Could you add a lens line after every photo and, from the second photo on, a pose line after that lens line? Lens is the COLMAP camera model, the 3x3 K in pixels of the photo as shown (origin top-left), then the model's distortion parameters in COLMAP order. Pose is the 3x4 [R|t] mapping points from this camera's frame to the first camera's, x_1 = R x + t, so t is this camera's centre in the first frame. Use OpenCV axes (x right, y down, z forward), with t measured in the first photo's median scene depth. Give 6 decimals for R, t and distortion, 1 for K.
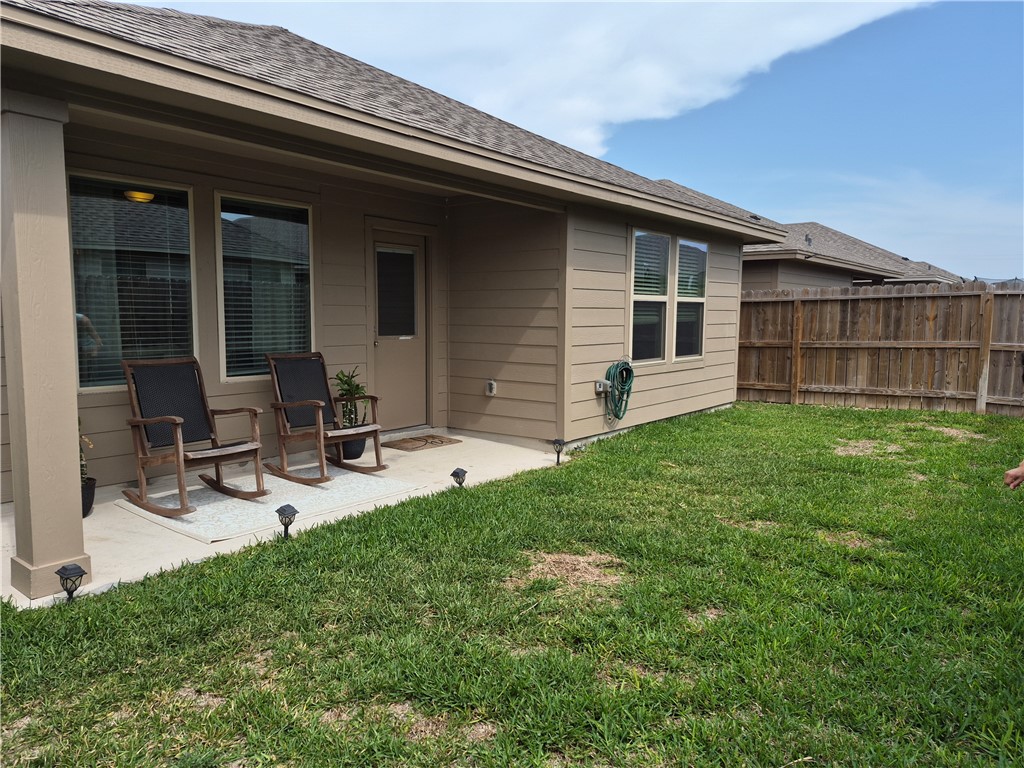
lens RADIAL K [[698.7, 0, 510.9], [0, 698.7, 384.2], [0, 0, 1]] dist [0.049601, -0.003002]
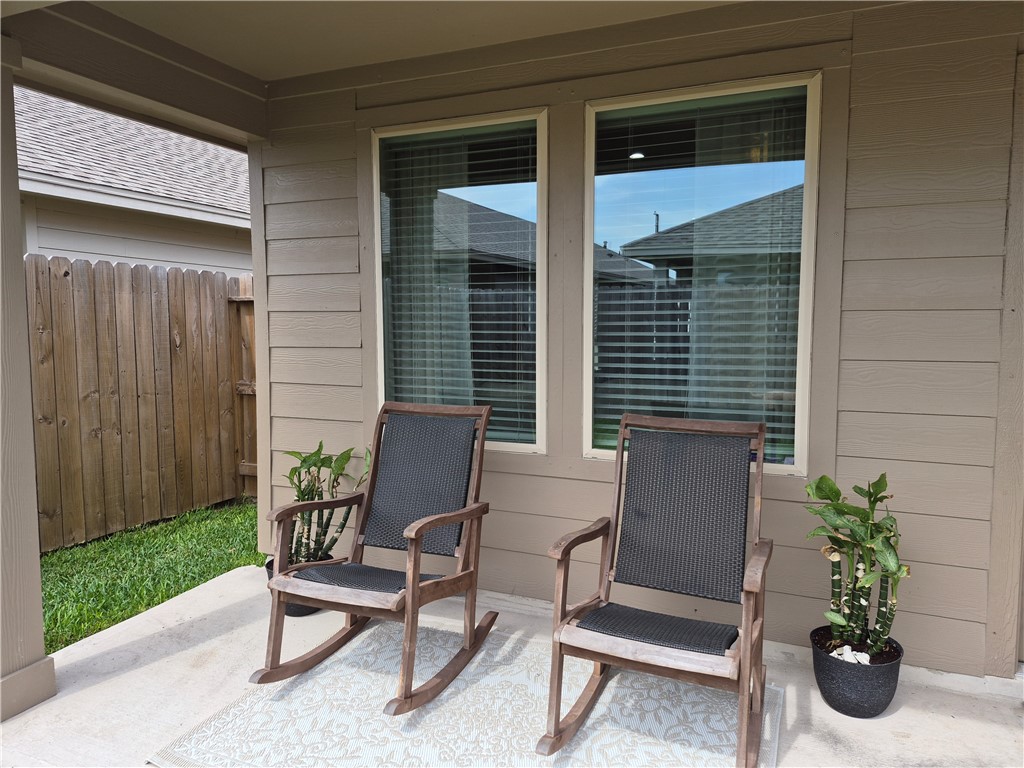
lens RADIAL K [[698.7, 0, 510.4], [0, 698.7, 388.3], [0, 0, 1]] dist [0.049601, -0.003002]
pose [[0.262279, 0.075579, -0.962028, 0.050427], [-0.099866, 0.993701, 0.050841, -0.040250], [0.959811, 0.082740, 0.268175, 0.408594]]
